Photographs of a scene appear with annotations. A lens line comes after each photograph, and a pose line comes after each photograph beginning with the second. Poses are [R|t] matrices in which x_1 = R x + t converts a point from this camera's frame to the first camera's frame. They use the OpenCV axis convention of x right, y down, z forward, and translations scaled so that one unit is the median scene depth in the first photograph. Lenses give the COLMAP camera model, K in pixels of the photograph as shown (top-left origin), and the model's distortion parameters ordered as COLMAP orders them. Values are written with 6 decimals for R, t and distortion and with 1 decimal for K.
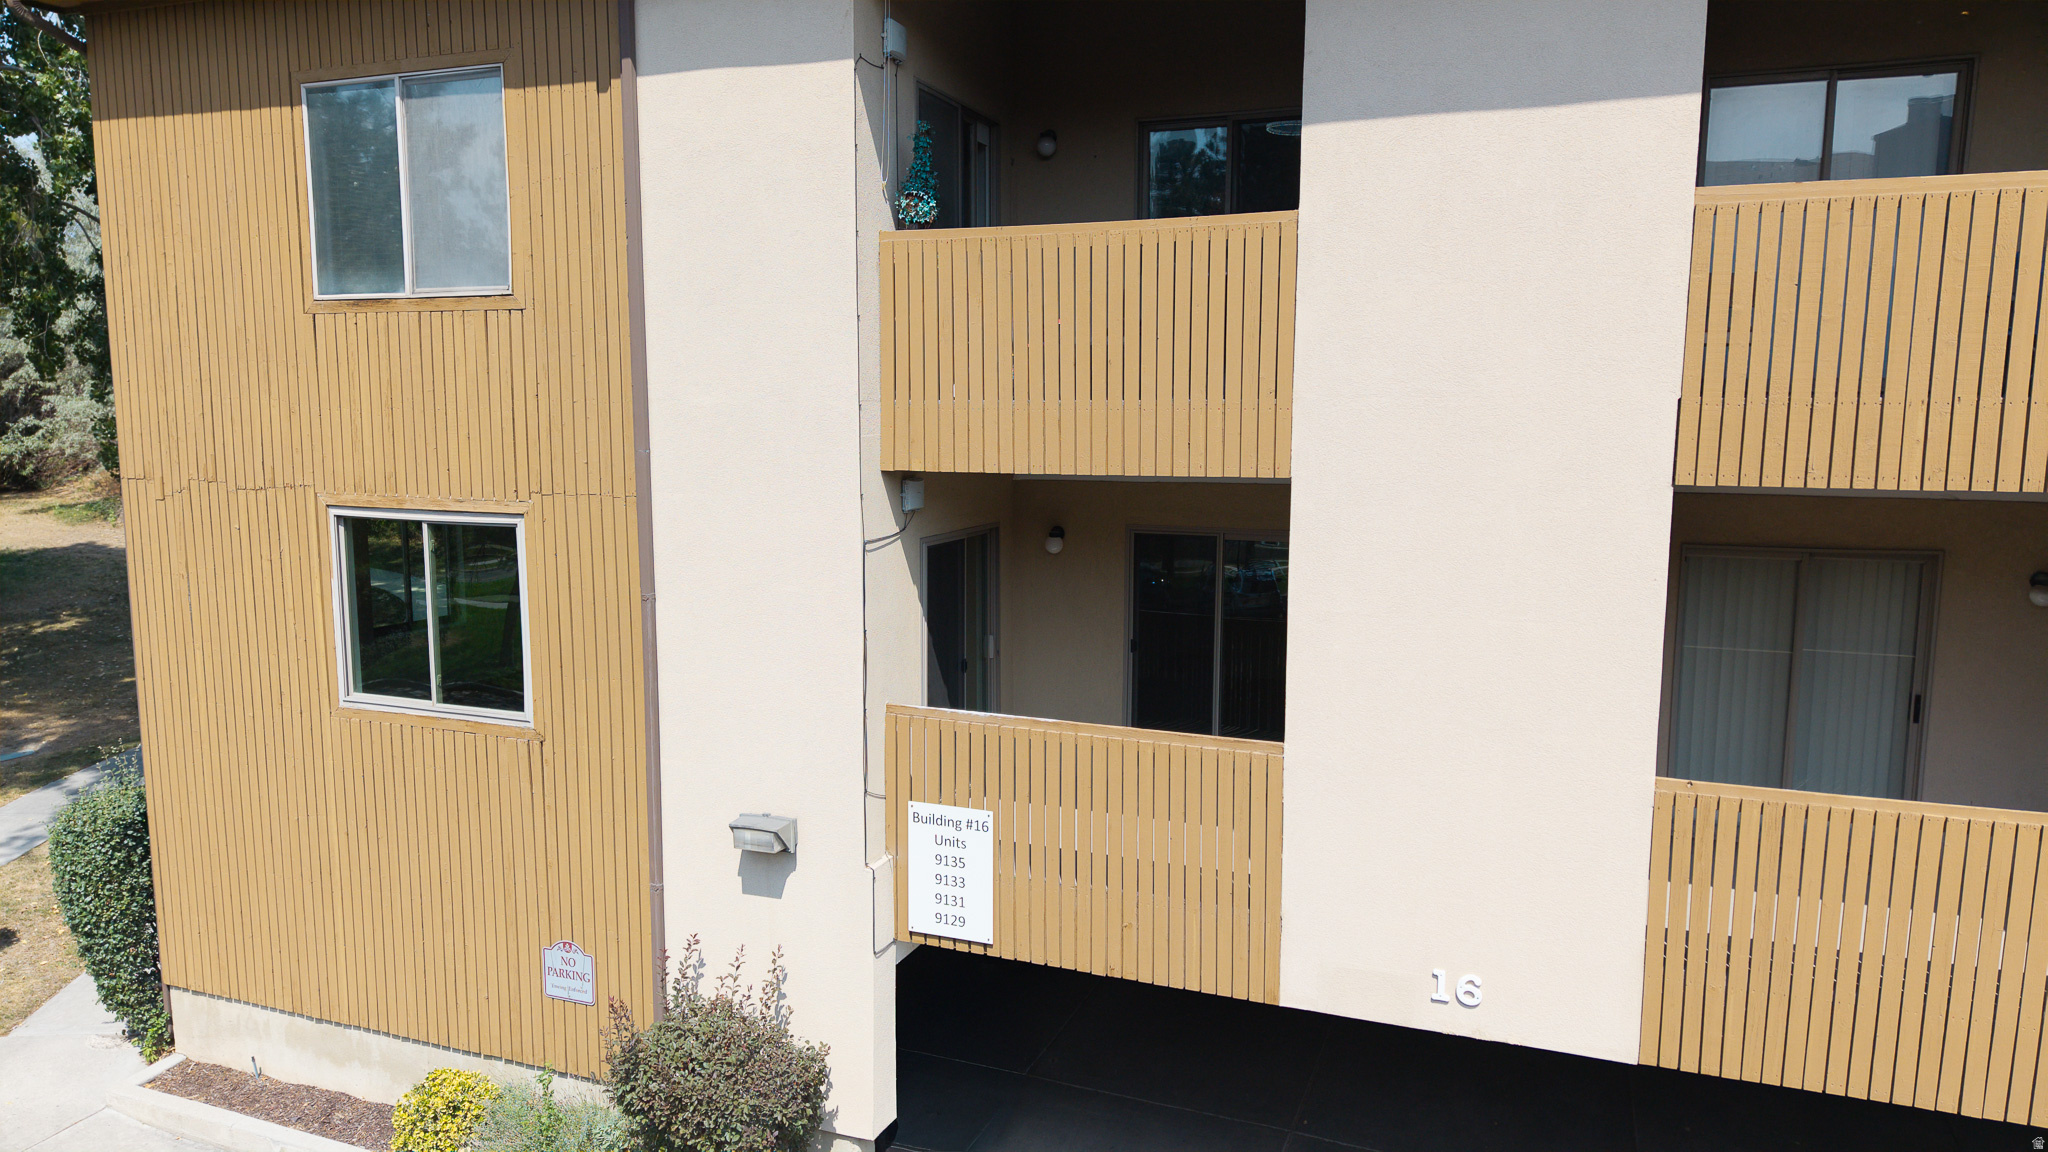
lens RADIAL K [[1386.0, 0, 1037.9], [0, 1386.0, 580.4], [0, 0, 1]] dist [0.035961, -0.045830]
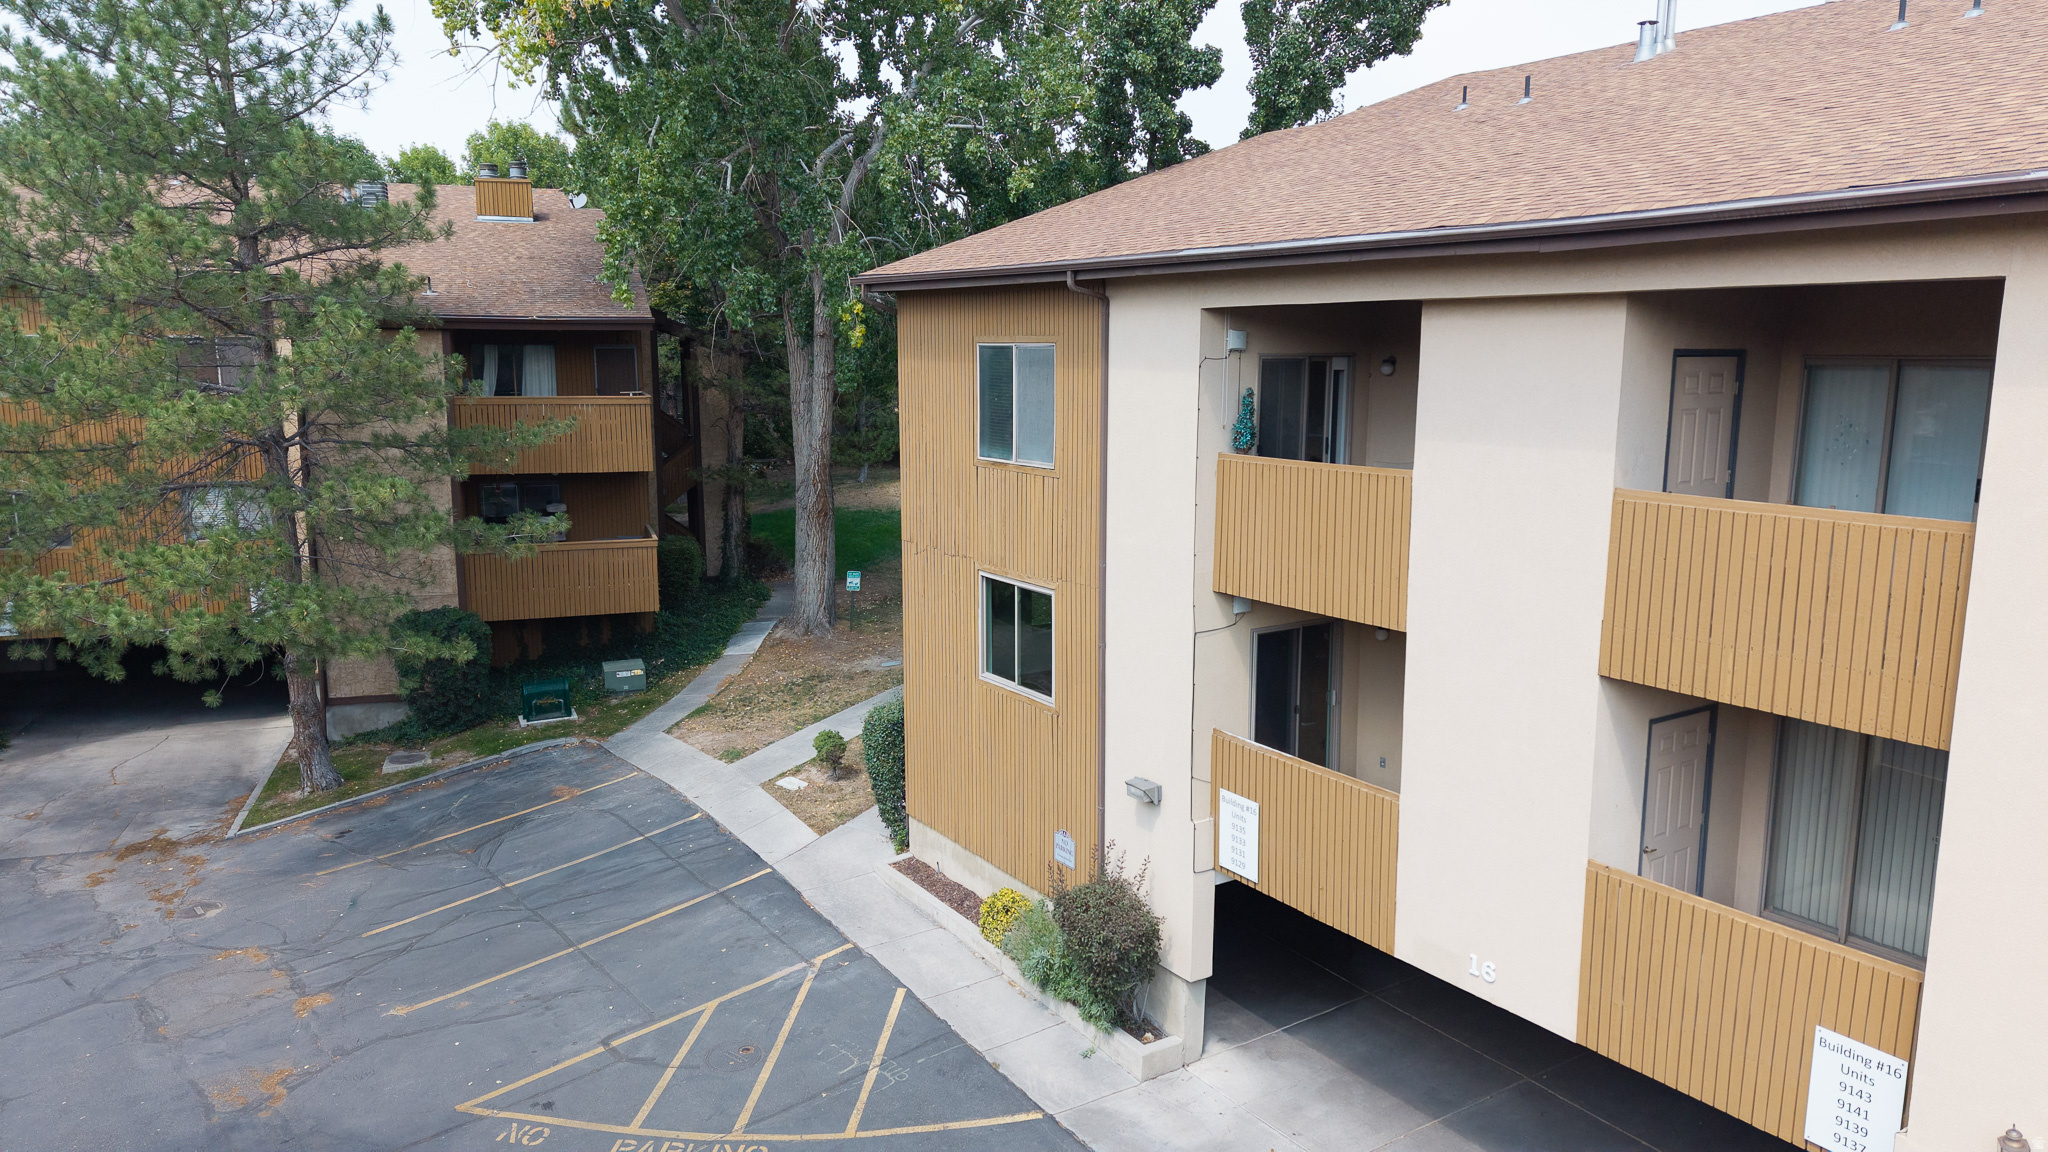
lens RADIAL K [[1386.0, 0, 1032.3], [0, 1386.0, 567.7], [0, 0, 1]] dist [0.035961, -0.045830]
pose [[0.818809, 0.090980, -0.566810, 0.612789], [-0.072617, 0.995845, 0.054944, -0.171262], [0.569454, -0.003829, 0.822014, -0.477809]]
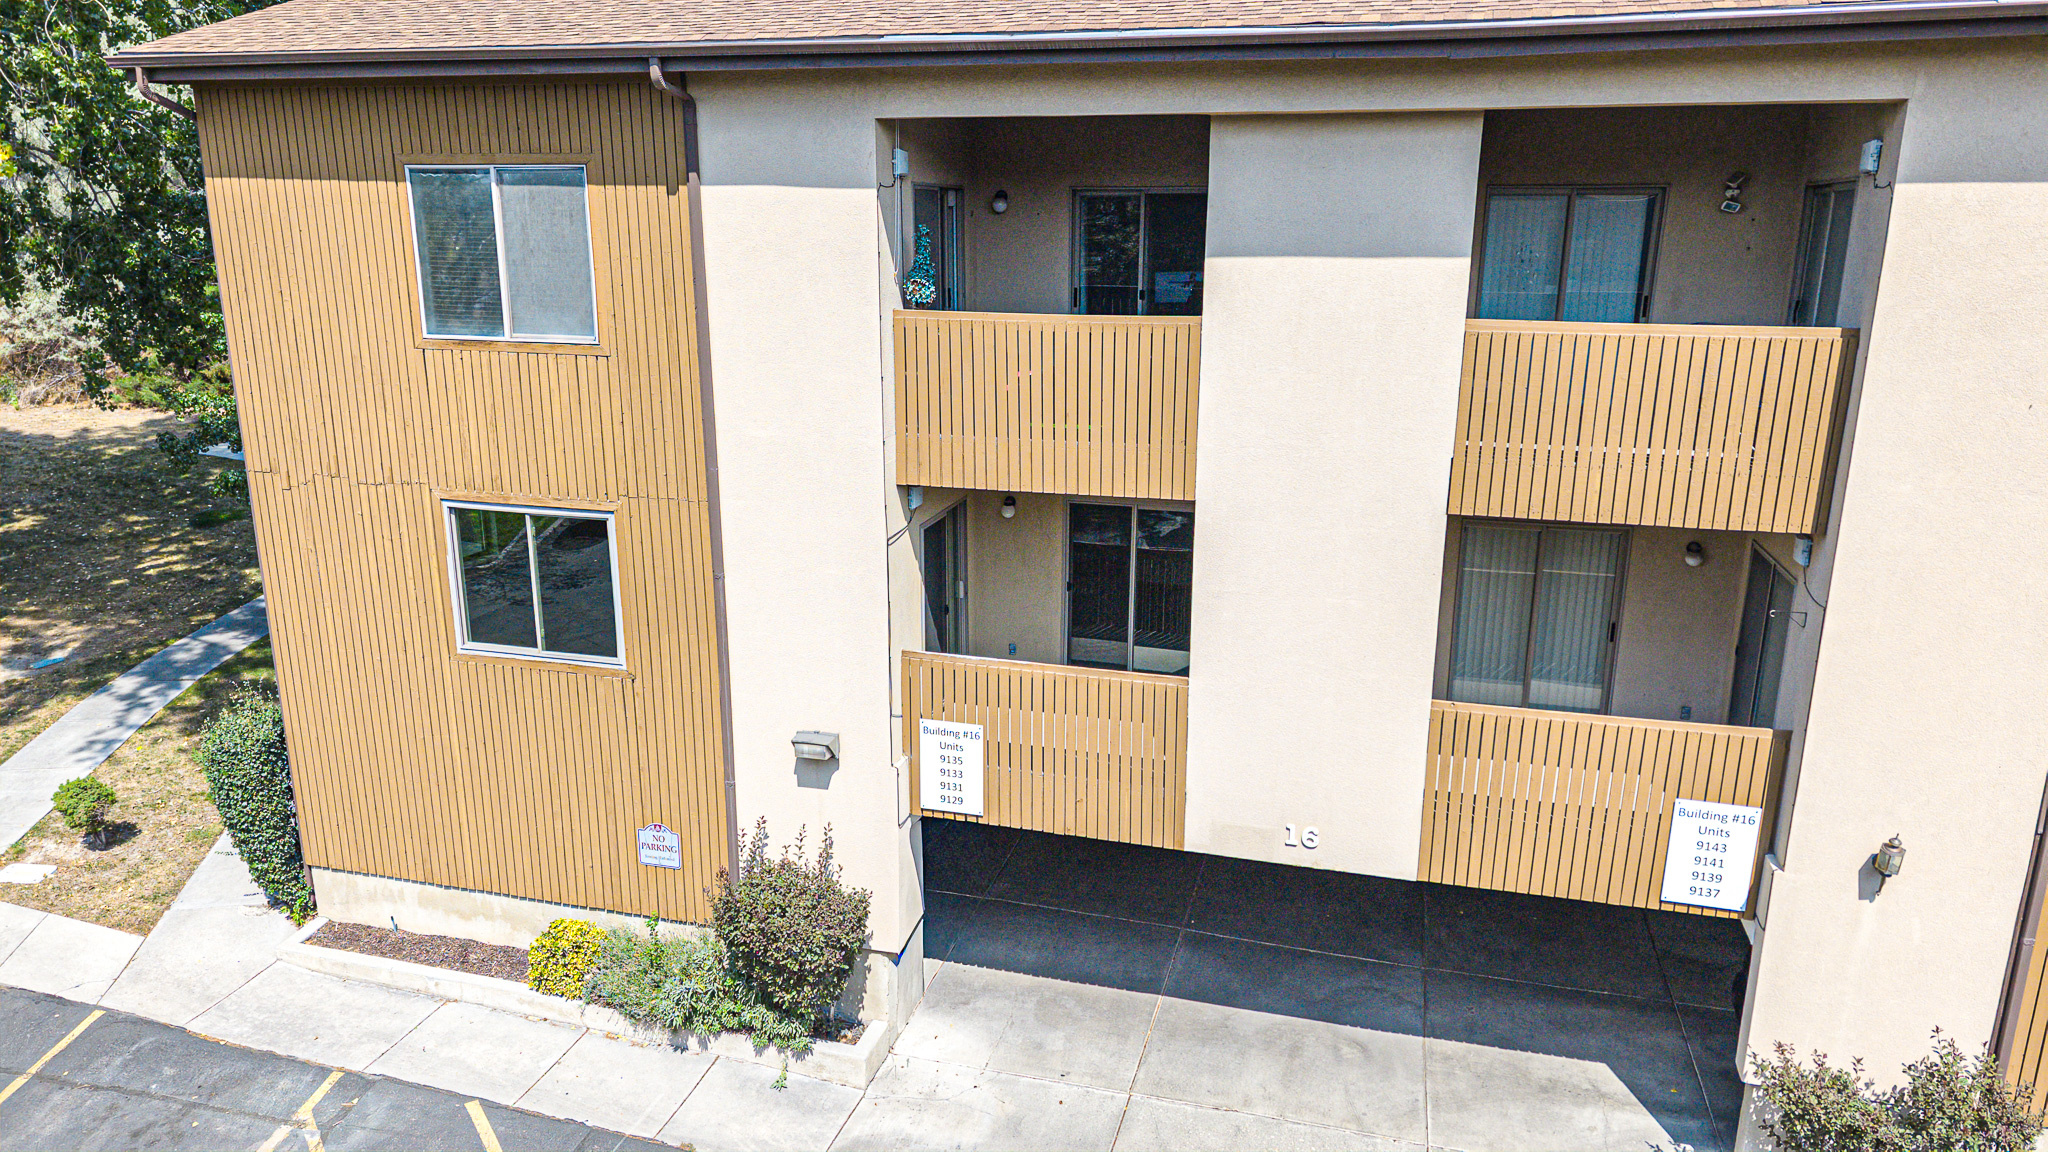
lens RADIAL K [[1386.0, 0, 1042.6], [0, 1386.0, 581.3], [0, 0, 1]] dist [0.035961, -0.045830]
pose [[0.994137, -0.025706, 0.105030, -0.107576], [0.011285, 0.990692, 0.135656, -0.155954], [-0.107540, -0.133675, 0.985173, -0.342386]]
